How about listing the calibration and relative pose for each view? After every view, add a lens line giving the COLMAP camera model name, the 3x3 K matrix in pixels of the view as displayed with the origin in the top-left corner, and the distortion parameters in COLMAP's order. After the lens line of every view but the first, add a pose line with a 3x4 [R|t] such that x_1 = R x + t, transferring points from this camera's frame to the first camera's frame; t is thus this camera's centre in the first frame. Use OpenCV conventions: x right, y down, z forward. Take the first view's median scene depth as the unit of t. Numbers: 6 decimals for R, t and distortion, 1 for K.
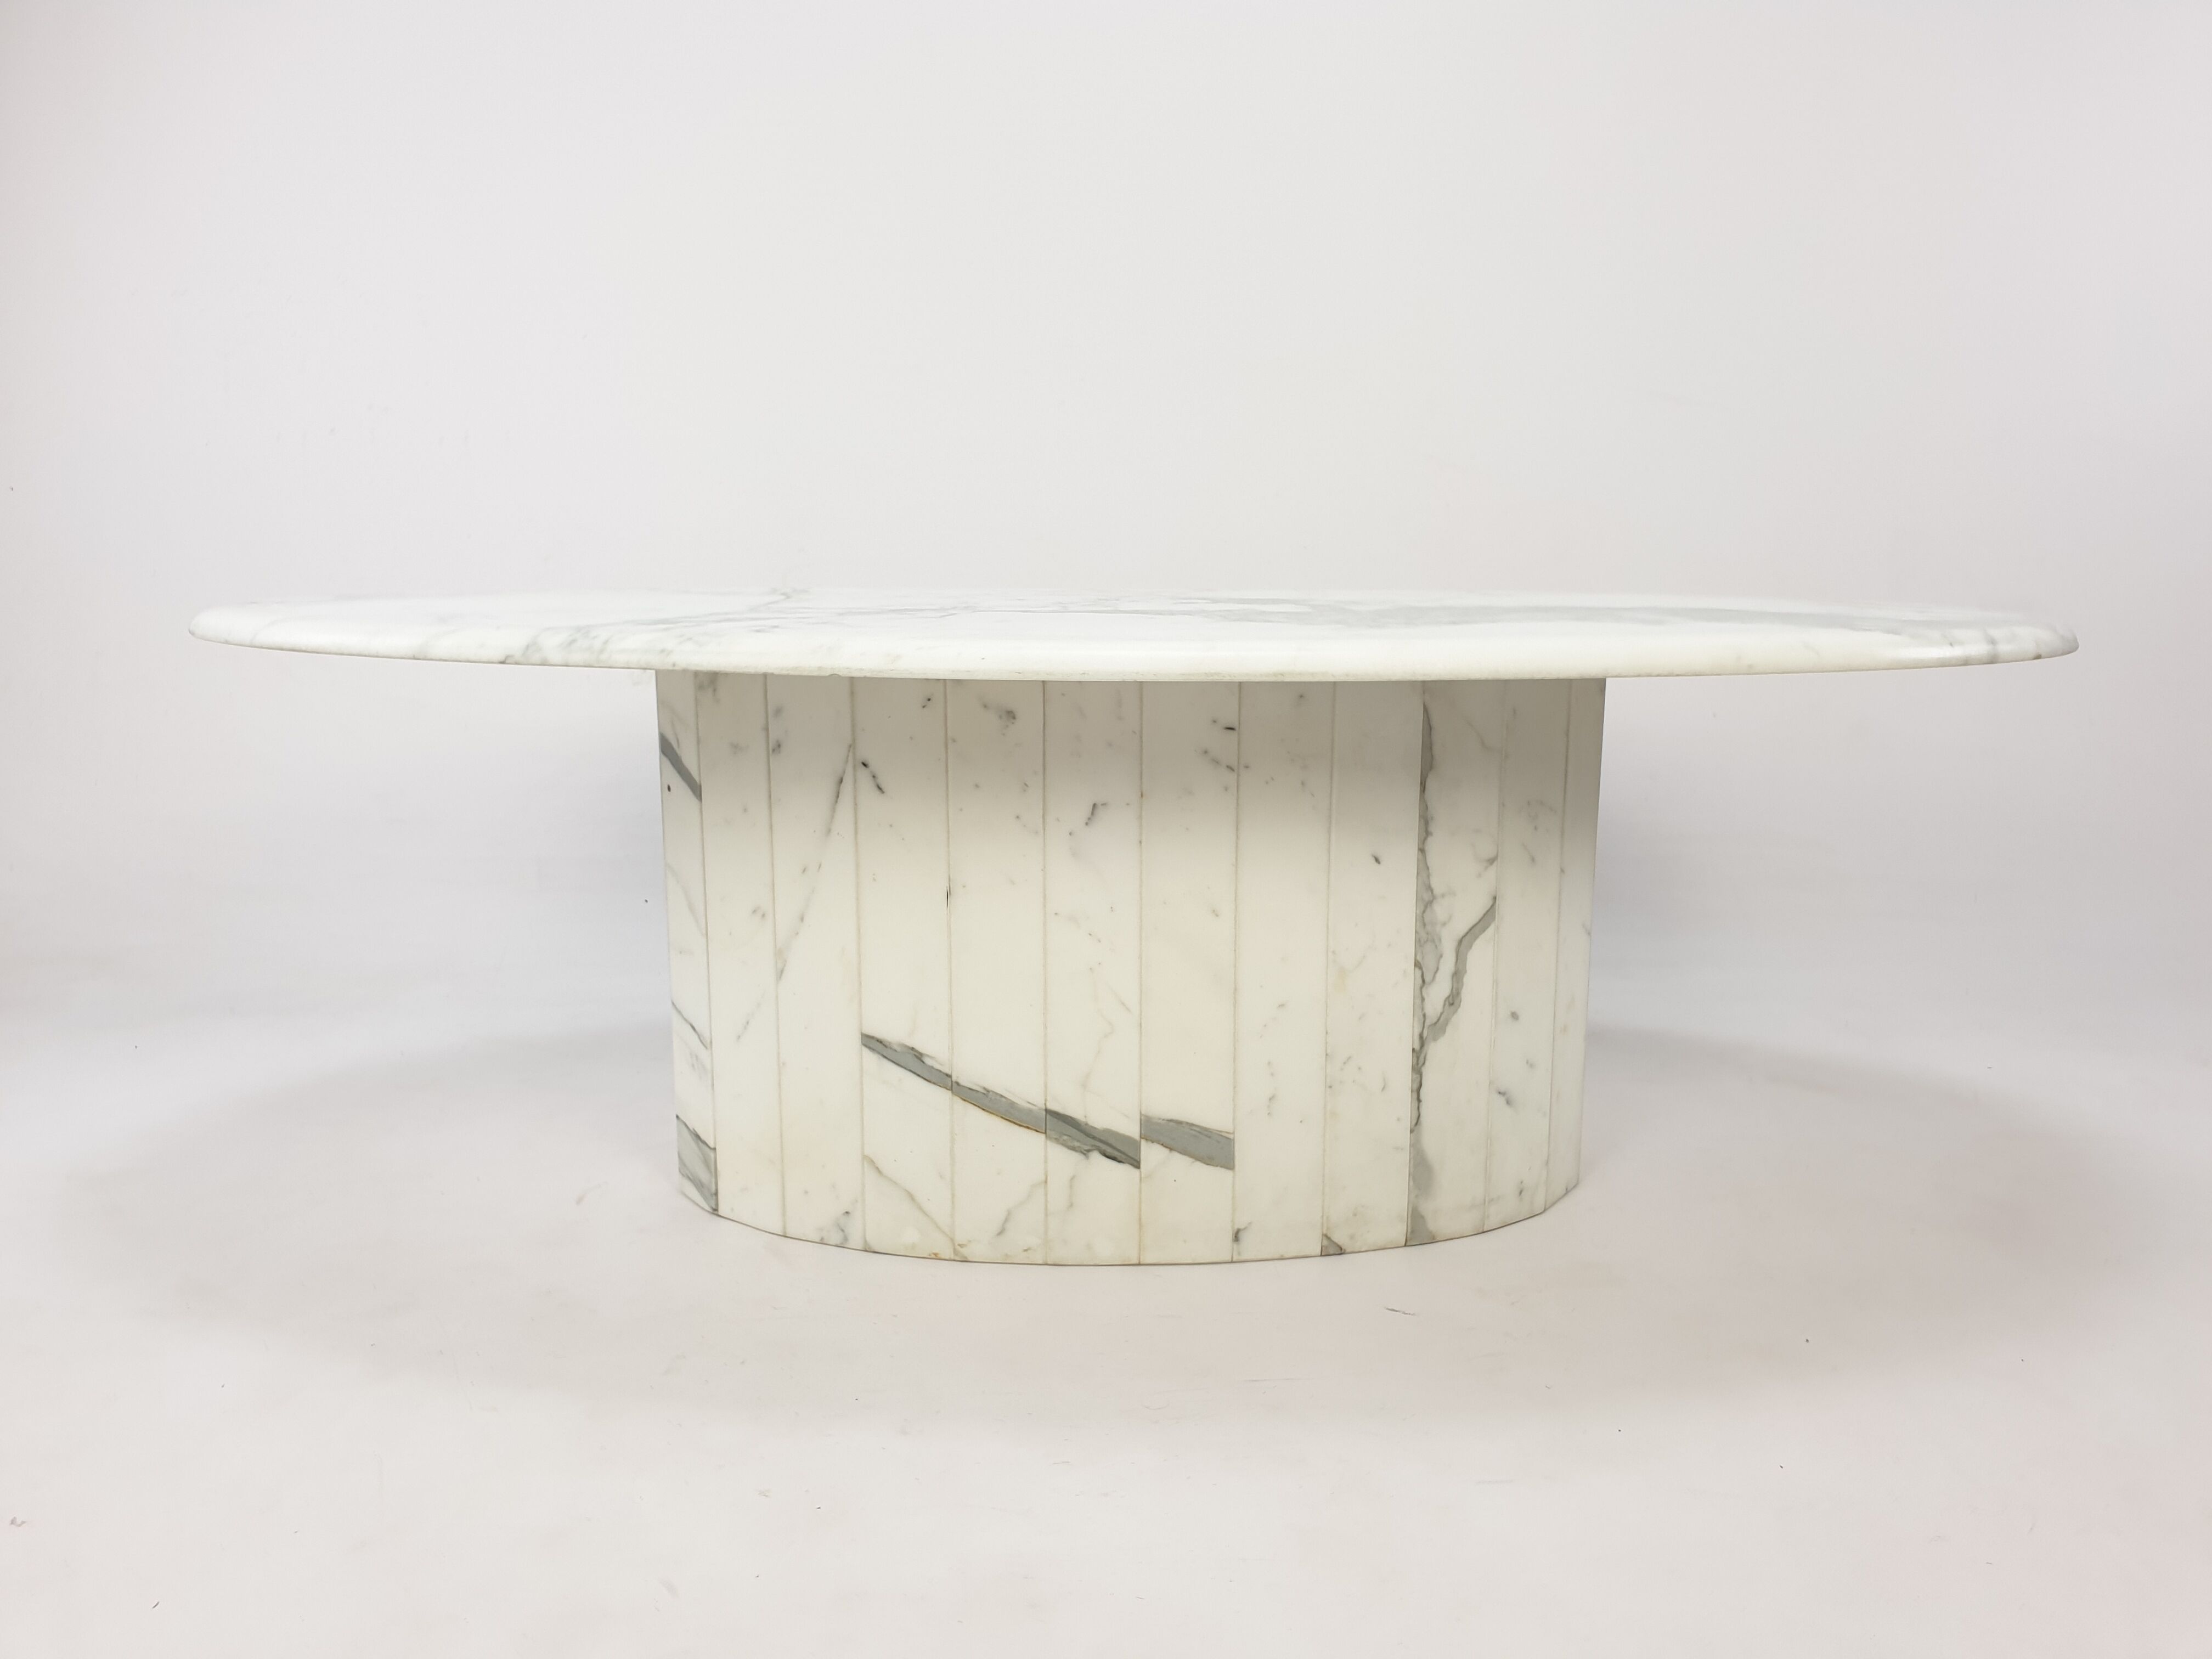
lens RADIAL K [[1709.7, 0, 1101.3], [0, 1709.7, 820.5], [0, 0, 1]] dist [0.083583, -0.232403]
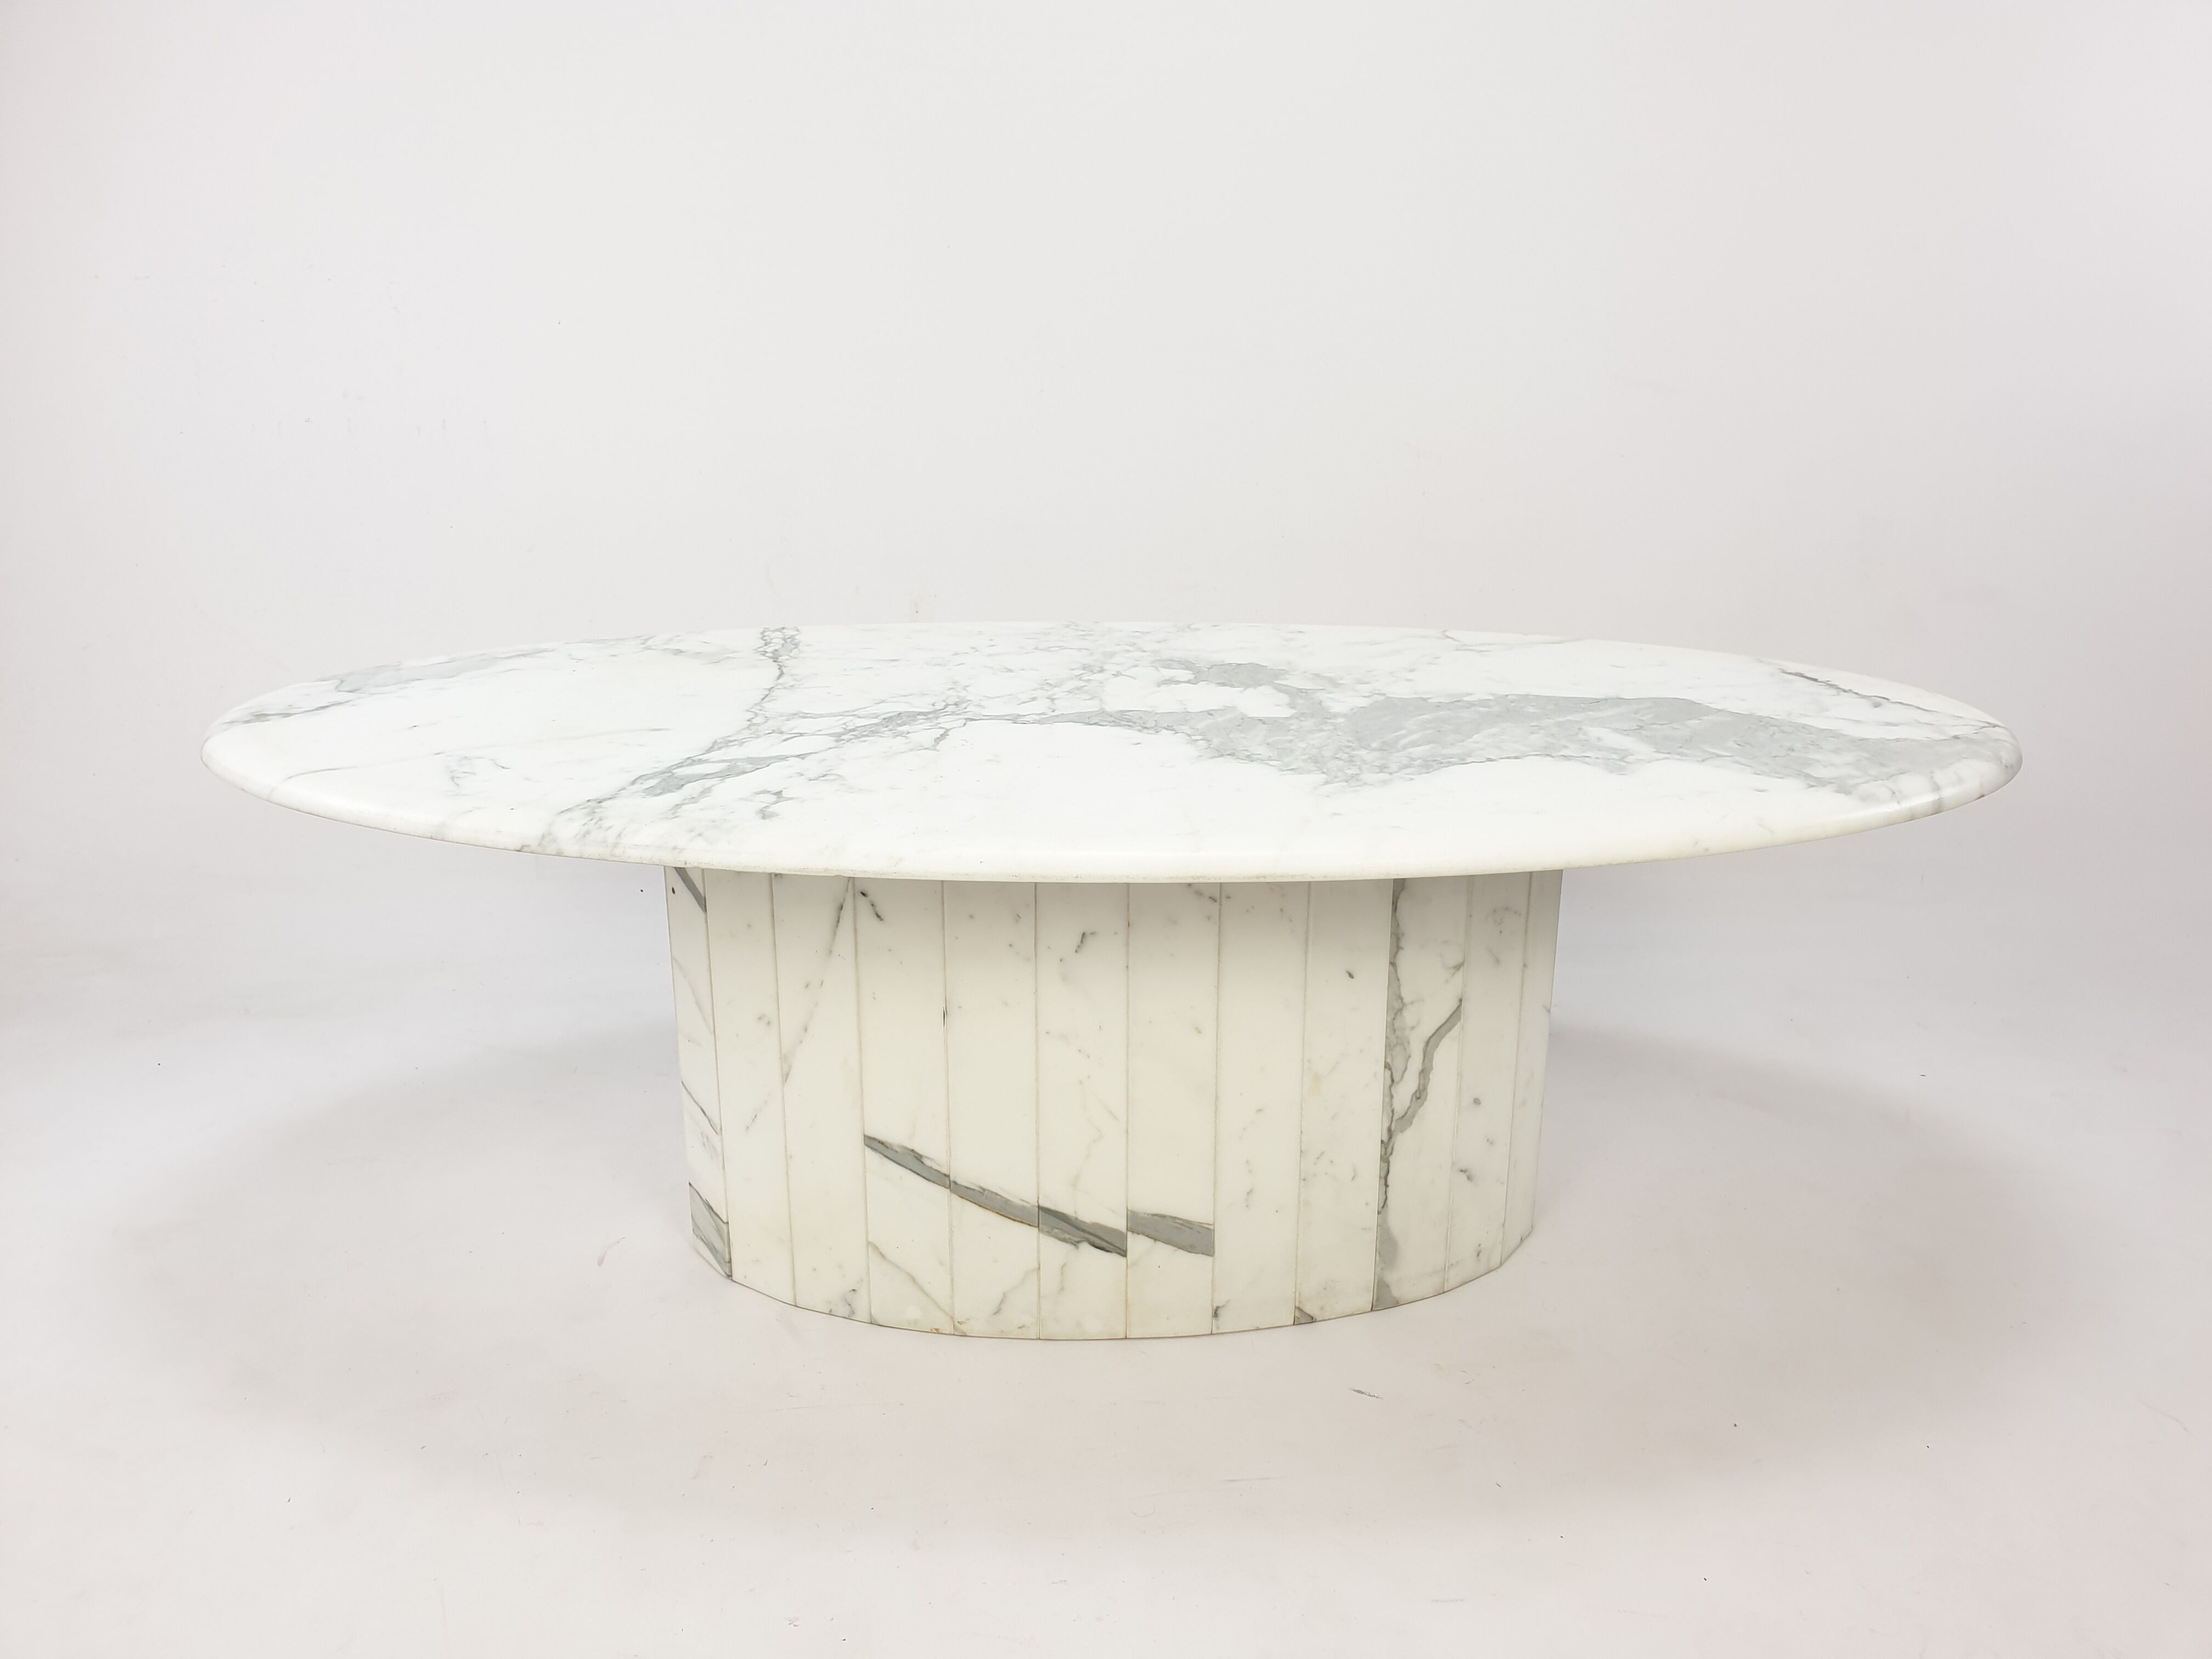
lens RADIAL K [[1709.7, 0, 1101.7], [0, 1709.7, 808.3], [0, 0, 1]] dist [0.083583, -0.232403]
pose [[0.999862, -0.003963, 0.016147, -0.009151], [0.002019, 0.992931, 0.118675, -0.202131], [-0.016504, -0.118626, 0.992802, -0.034689]]
